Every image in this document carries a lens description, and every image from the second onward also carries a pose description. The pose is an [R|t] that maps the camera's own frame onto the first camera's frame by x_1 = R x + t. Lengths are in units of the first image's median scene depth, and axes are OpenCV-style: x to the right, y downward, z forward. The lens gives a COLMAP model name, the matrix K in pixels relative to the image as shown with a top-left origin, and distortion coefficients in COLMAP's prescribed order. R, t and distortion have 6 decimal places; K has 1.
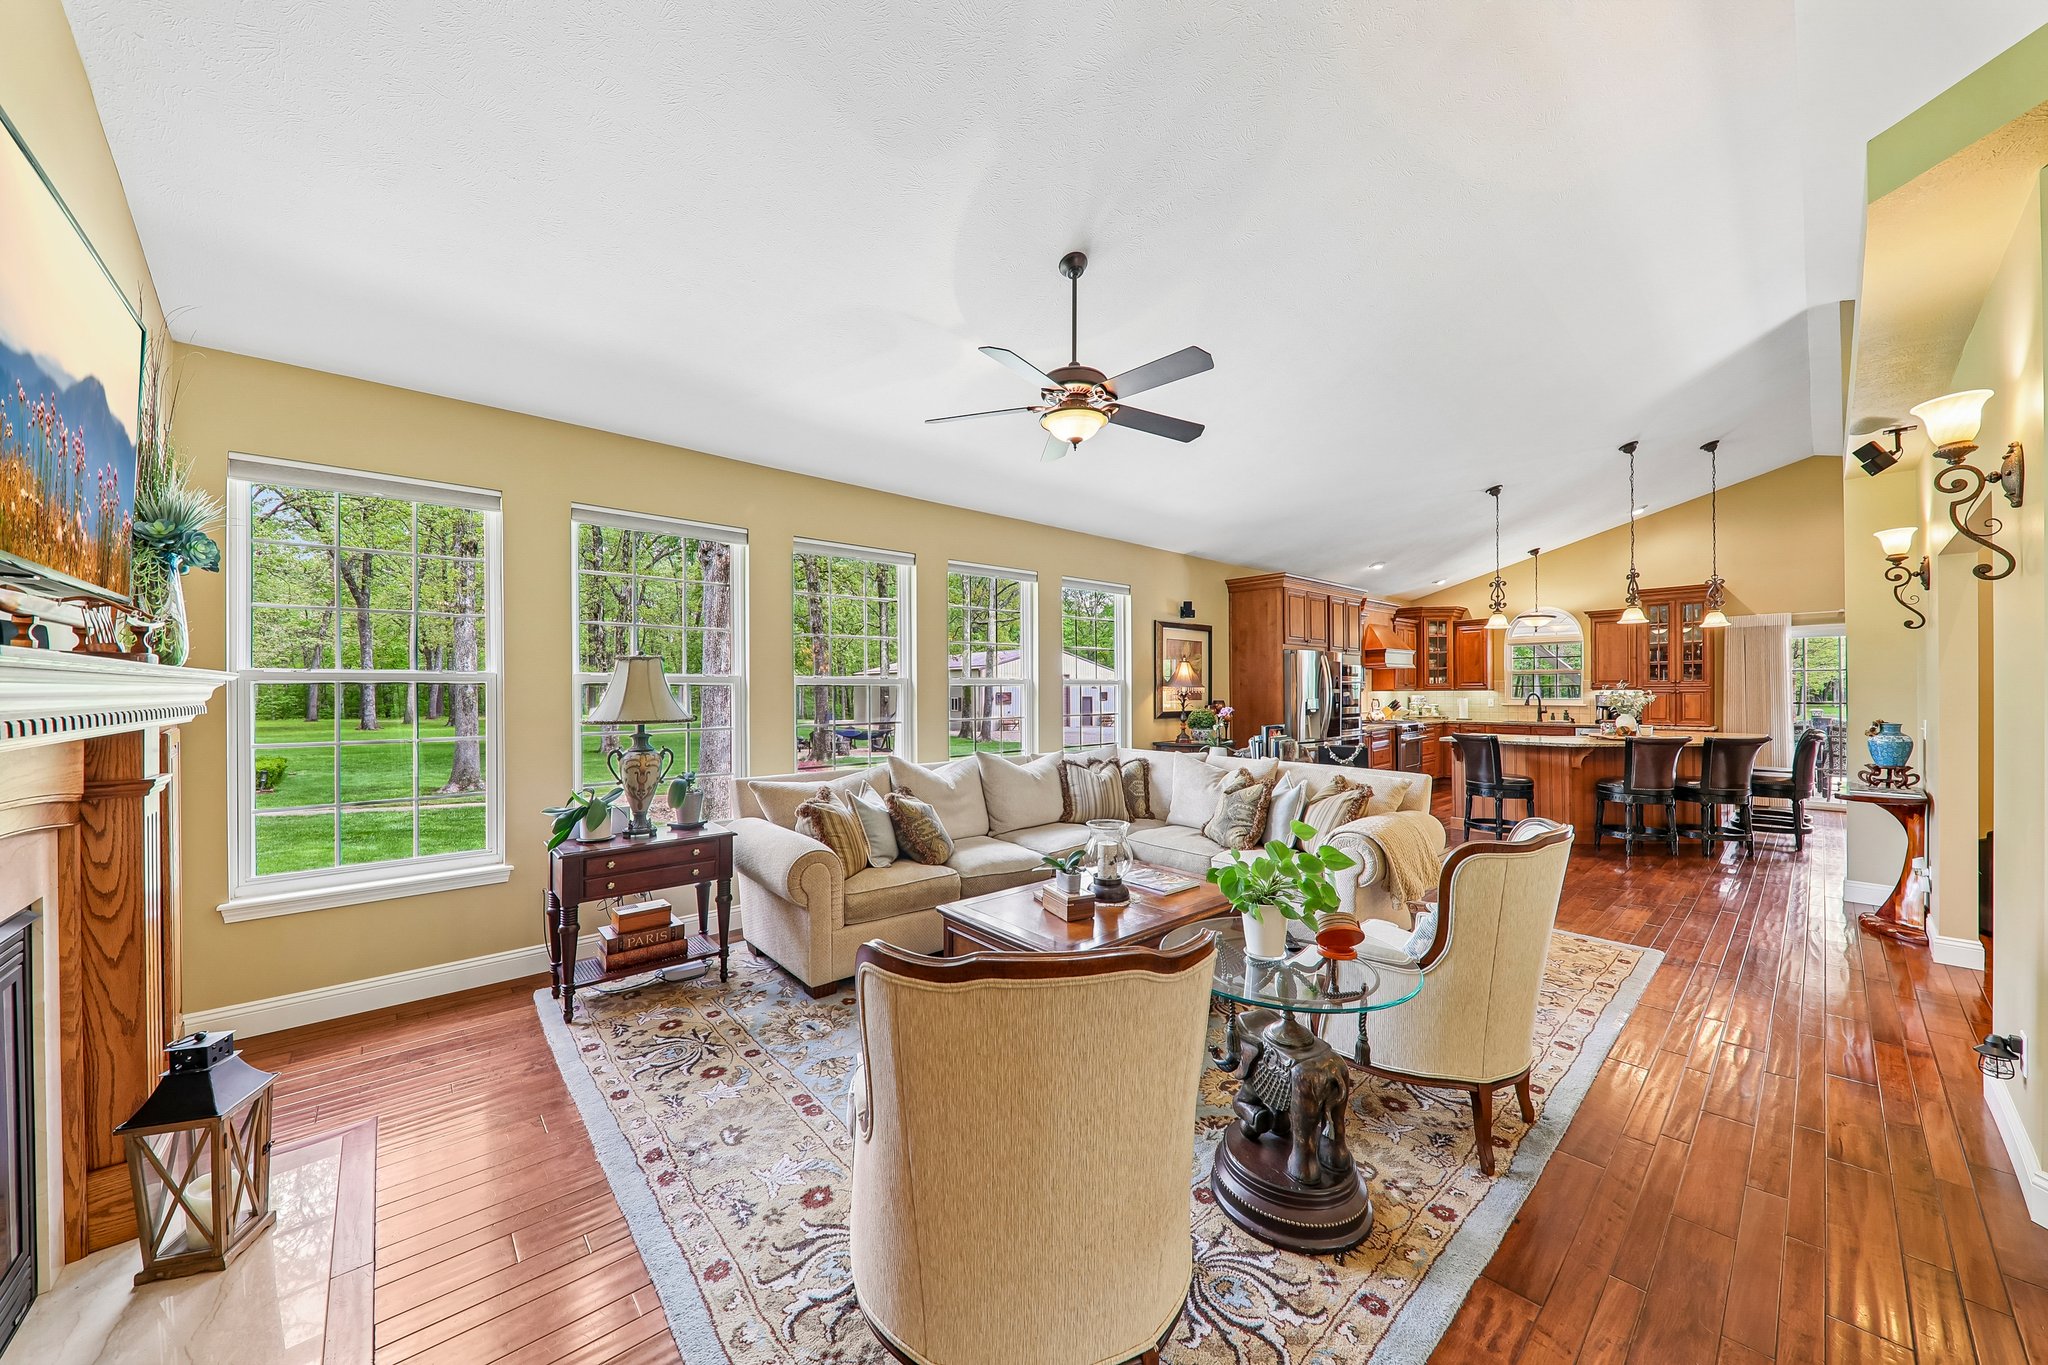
lens RADIAL K [[708.7, 0, 1030.3], [0, 708.7, 689.7], [0, 0, 1]] dist [0.007391, -0.004232]
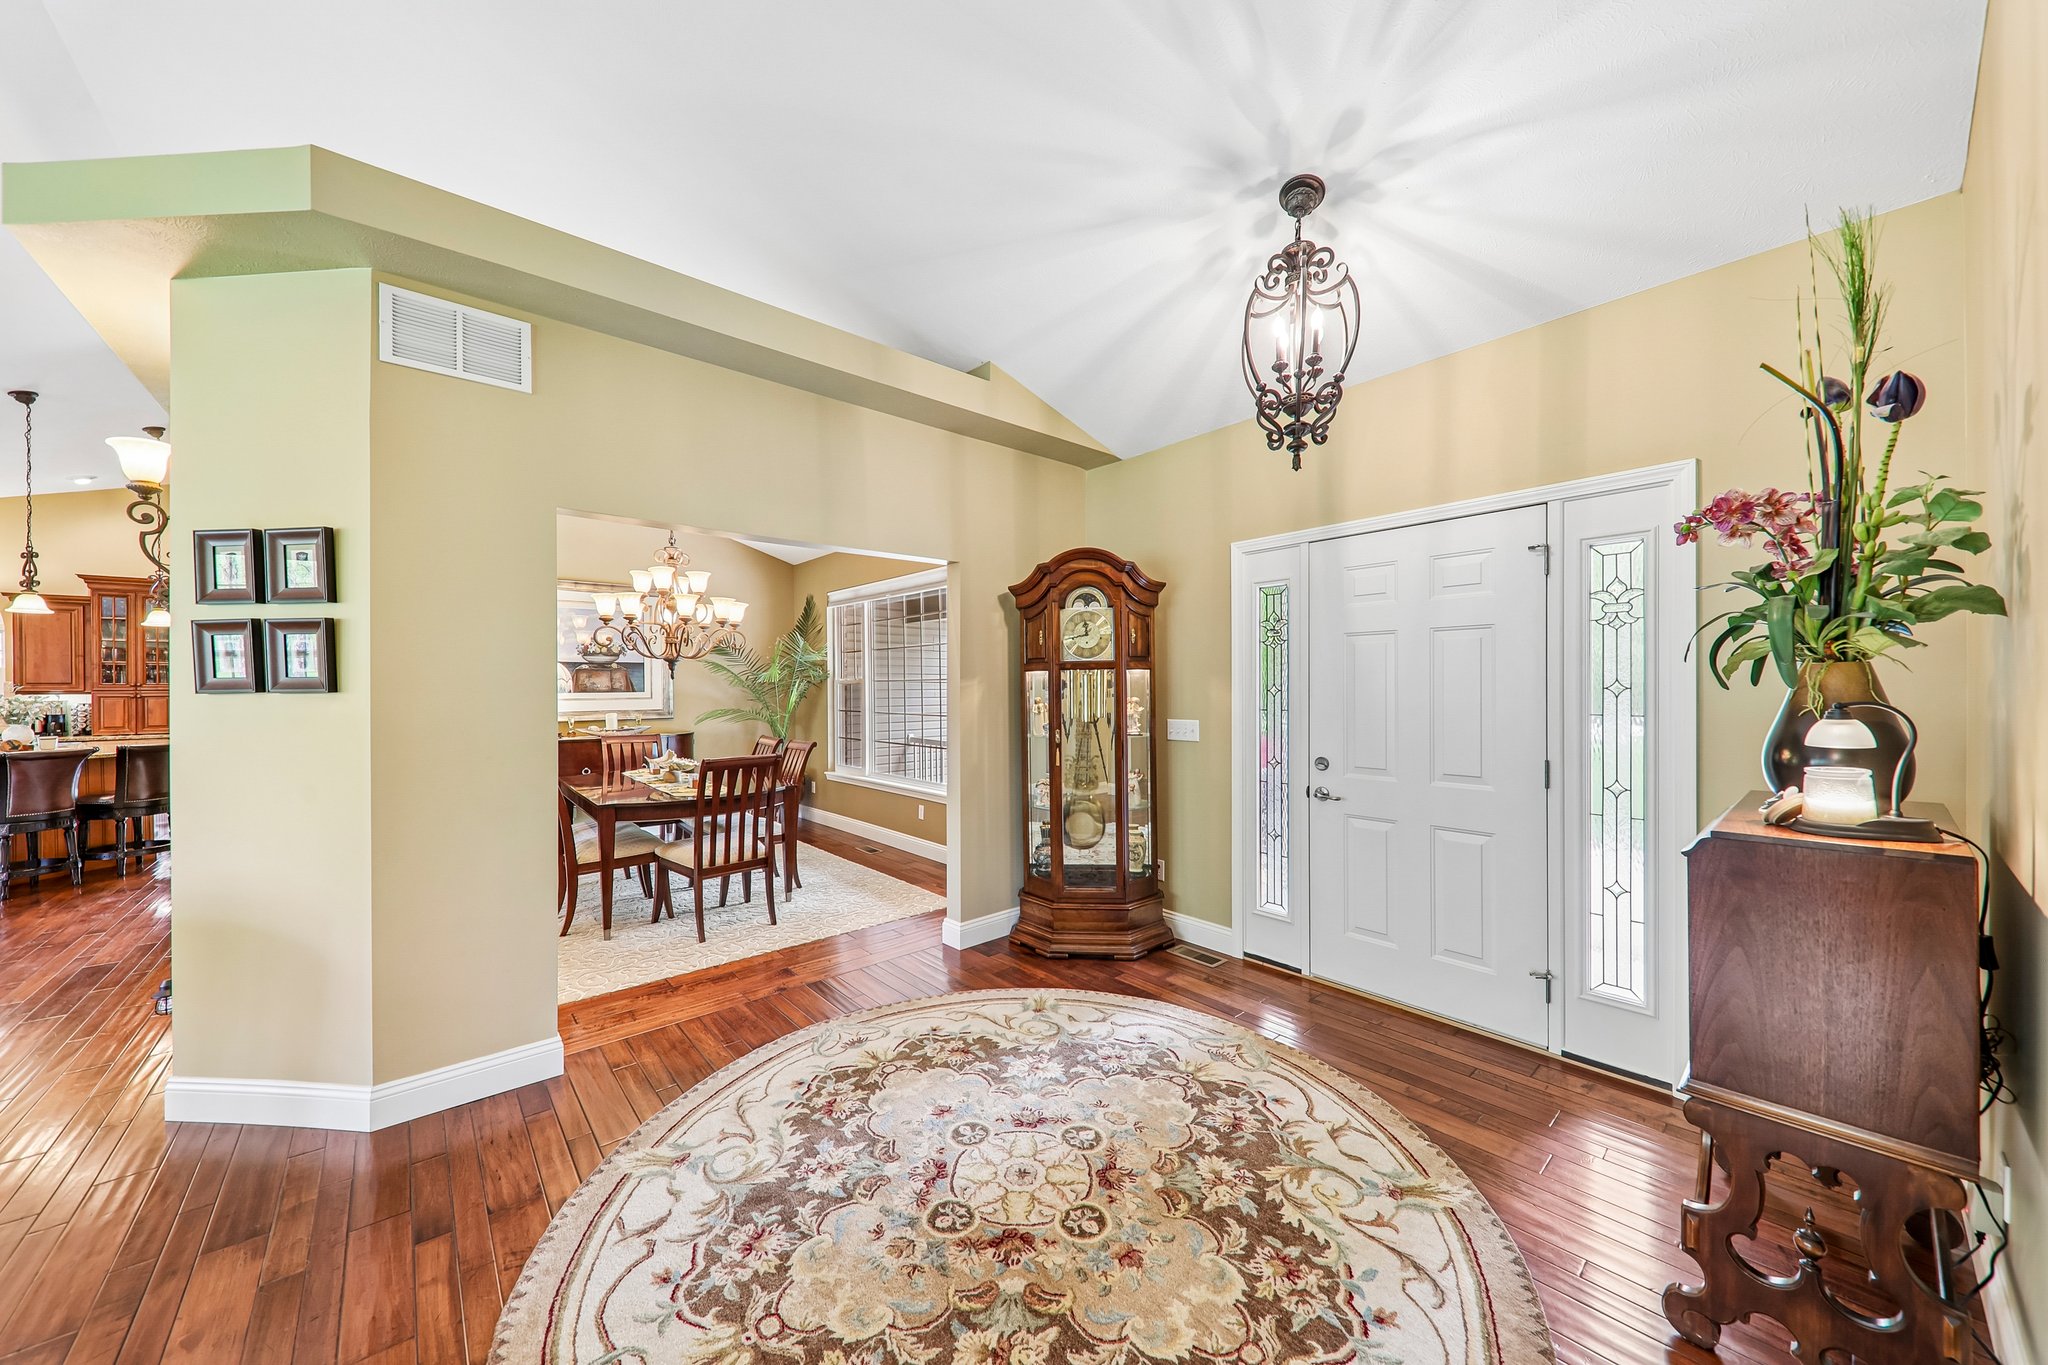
lens RADIAL K [[708.7, 0, 1016.4], [0, 708.7, 689.8], [0, 0, 1]] dist [0.007391, -0.004232]
pose [[0.025263, -0.000096, 0.999681, 0.064532], [0.004462, 0.999990, -0.000016, -0.000355], [-0.999671, 0.004461, 0.025263, -0.160375]]
